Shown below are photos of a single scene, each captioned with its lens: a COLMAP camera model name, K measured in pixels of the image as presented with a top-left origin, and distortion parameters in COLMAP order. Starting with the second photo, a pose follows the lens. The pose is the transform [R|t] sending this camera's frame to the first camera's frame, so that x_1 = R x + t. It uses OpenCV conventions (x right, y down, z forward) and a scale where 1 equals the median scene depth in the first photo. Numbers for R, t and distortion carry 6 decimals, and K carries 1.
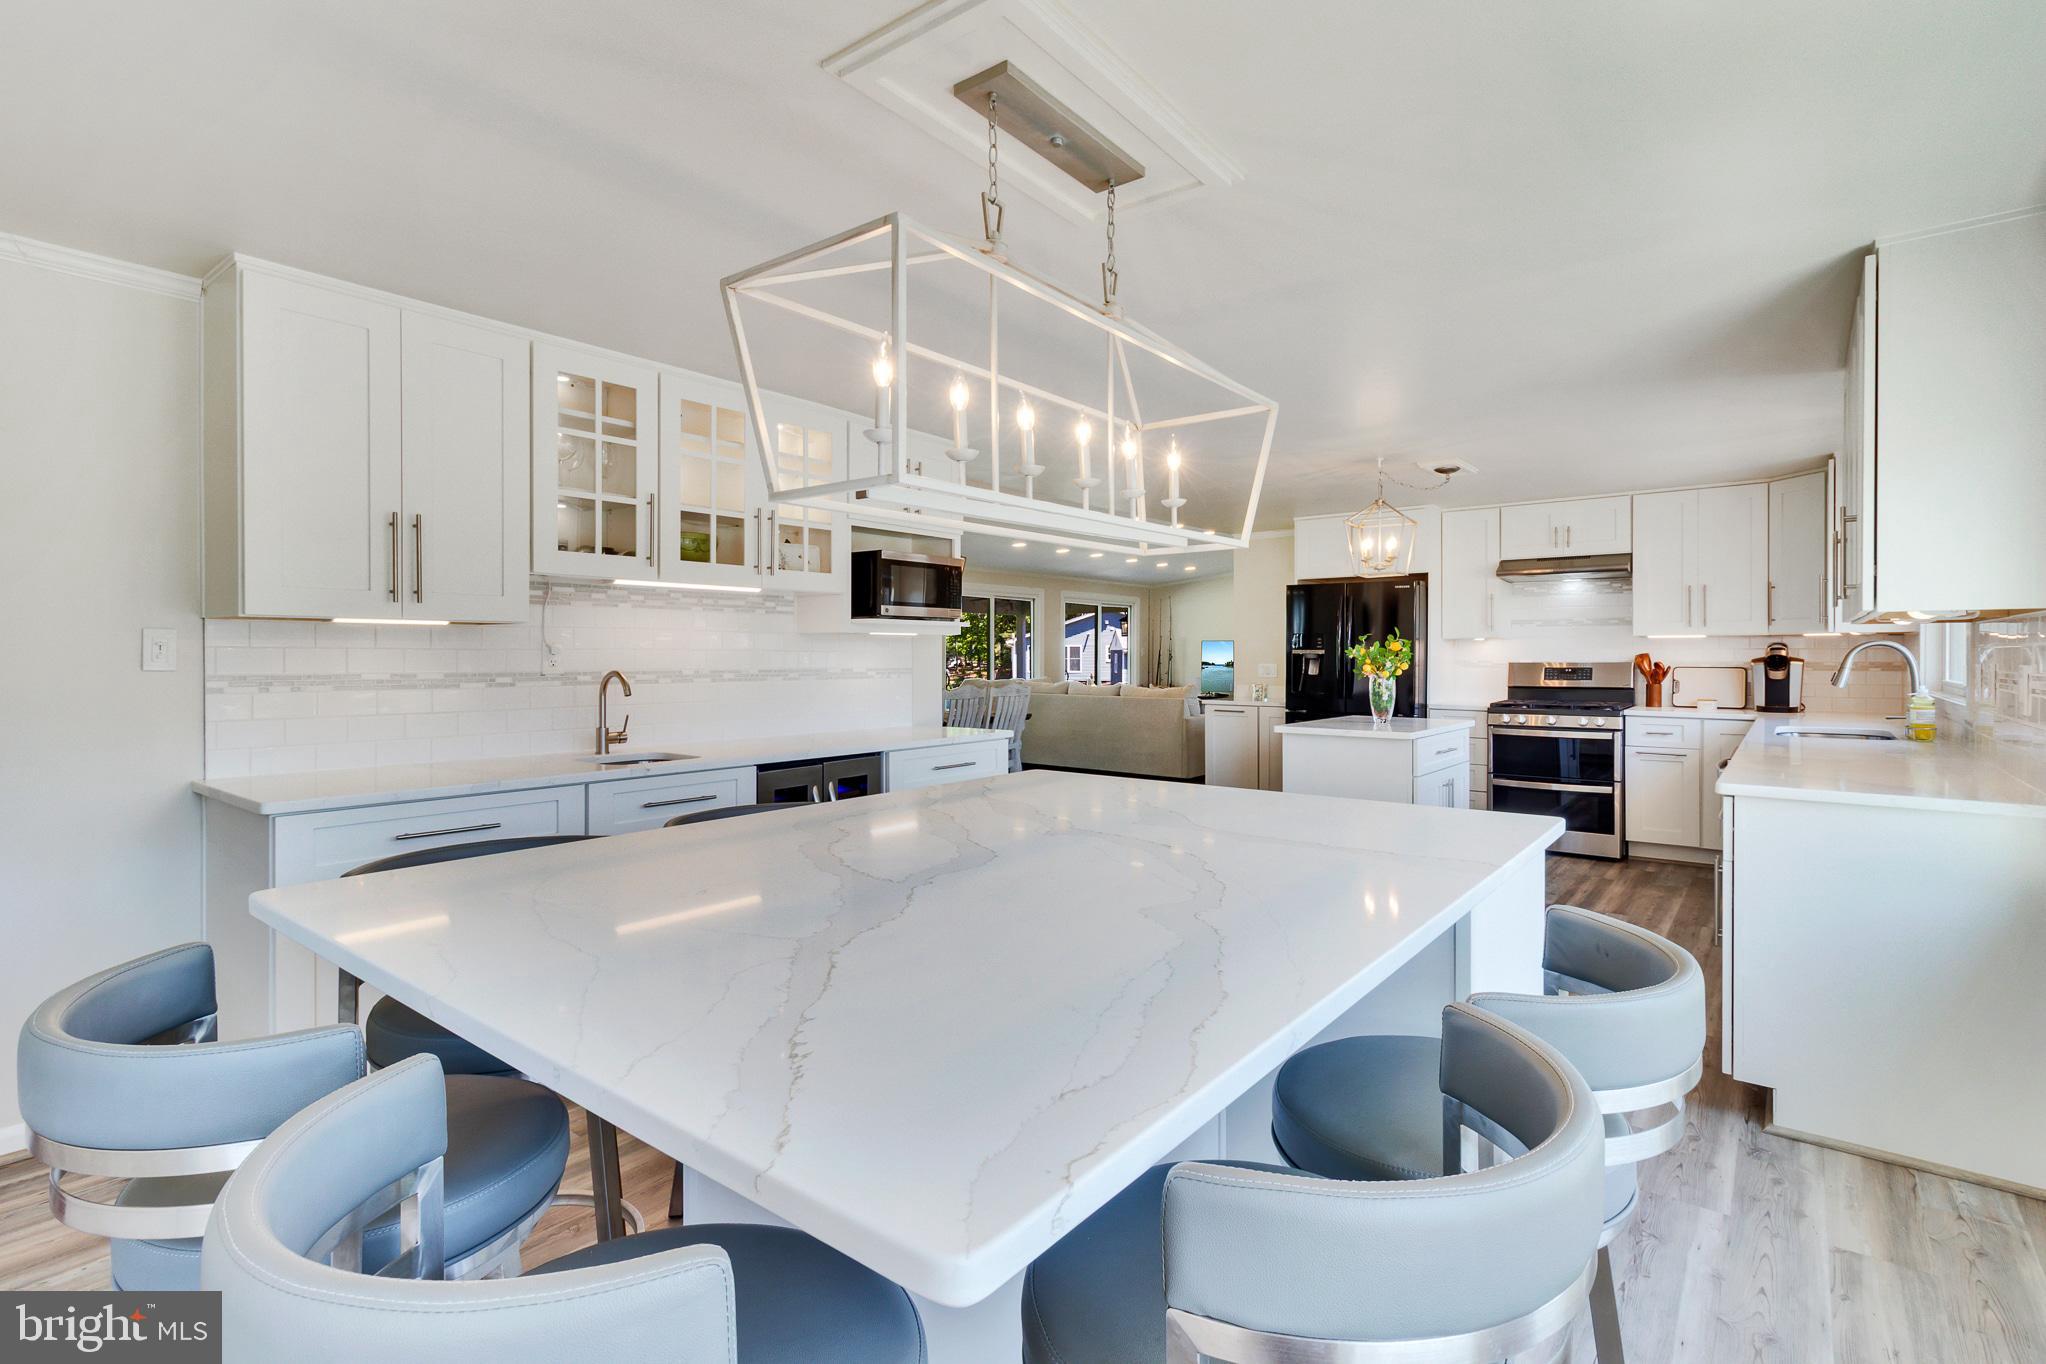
lens RADIAL K [[960.2, 0, 1036.2], [0, 960.2, 655.3], [0, 0, 1]] dist [0.002854, -0.000425]
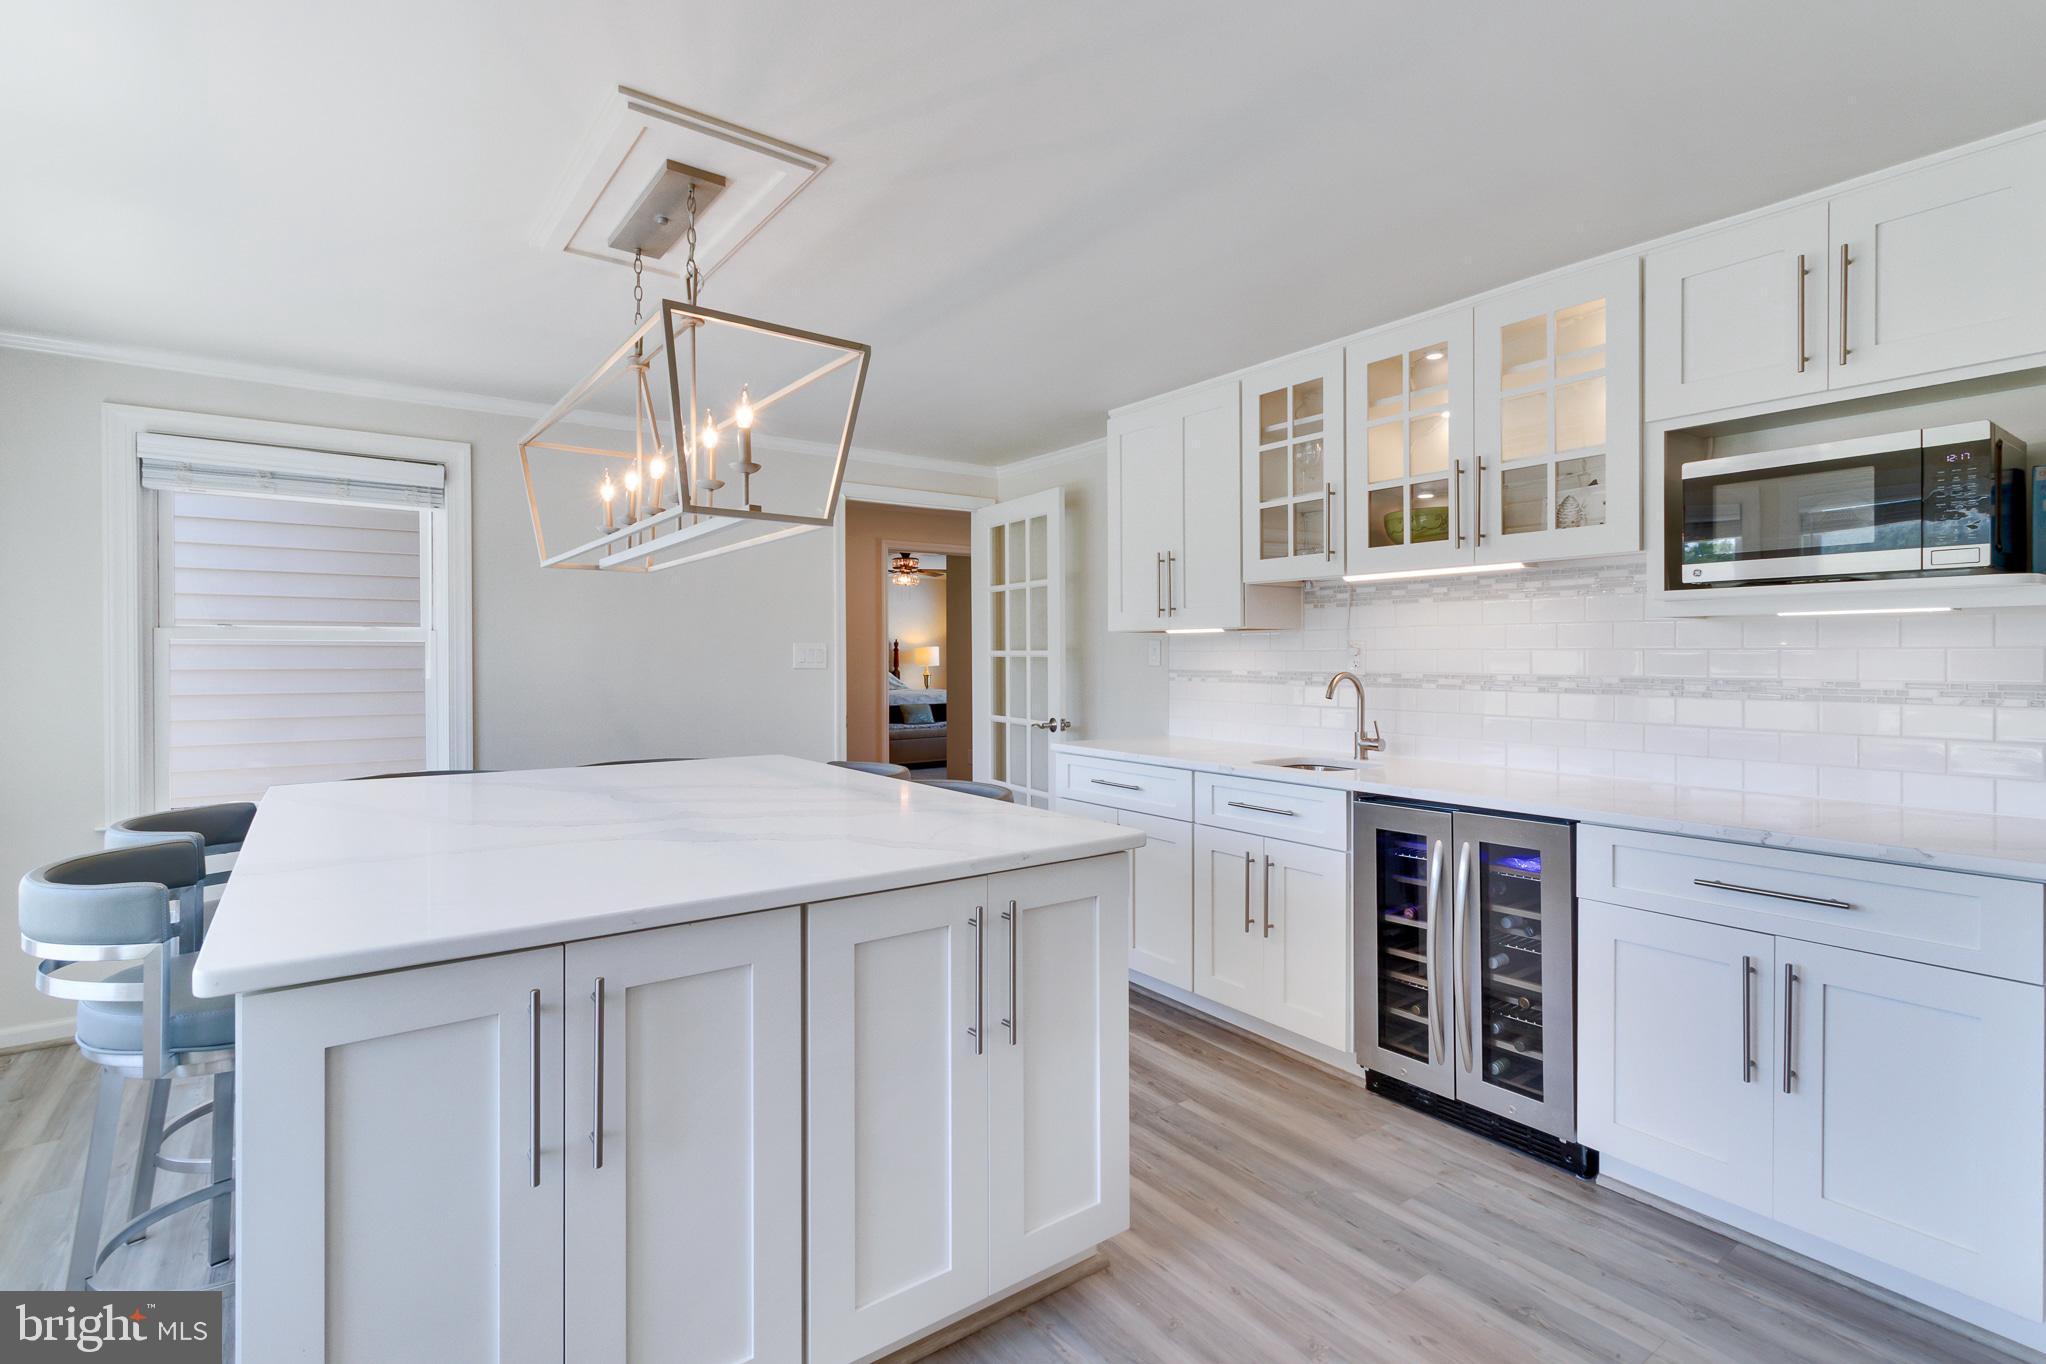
lens RADIAL K [[960.2, 0, 1036.2], [0, 960.2, 655.3], [0, 0, 1]] dist [0.002854, -0.000425]
pose [[-0.267885, -0.000427, -0.963451, 0.323583], [0.001653, 0.999998, -0.000903, -0.000432], [0.963449, -0.001834, -0.267884, 0.548171]]
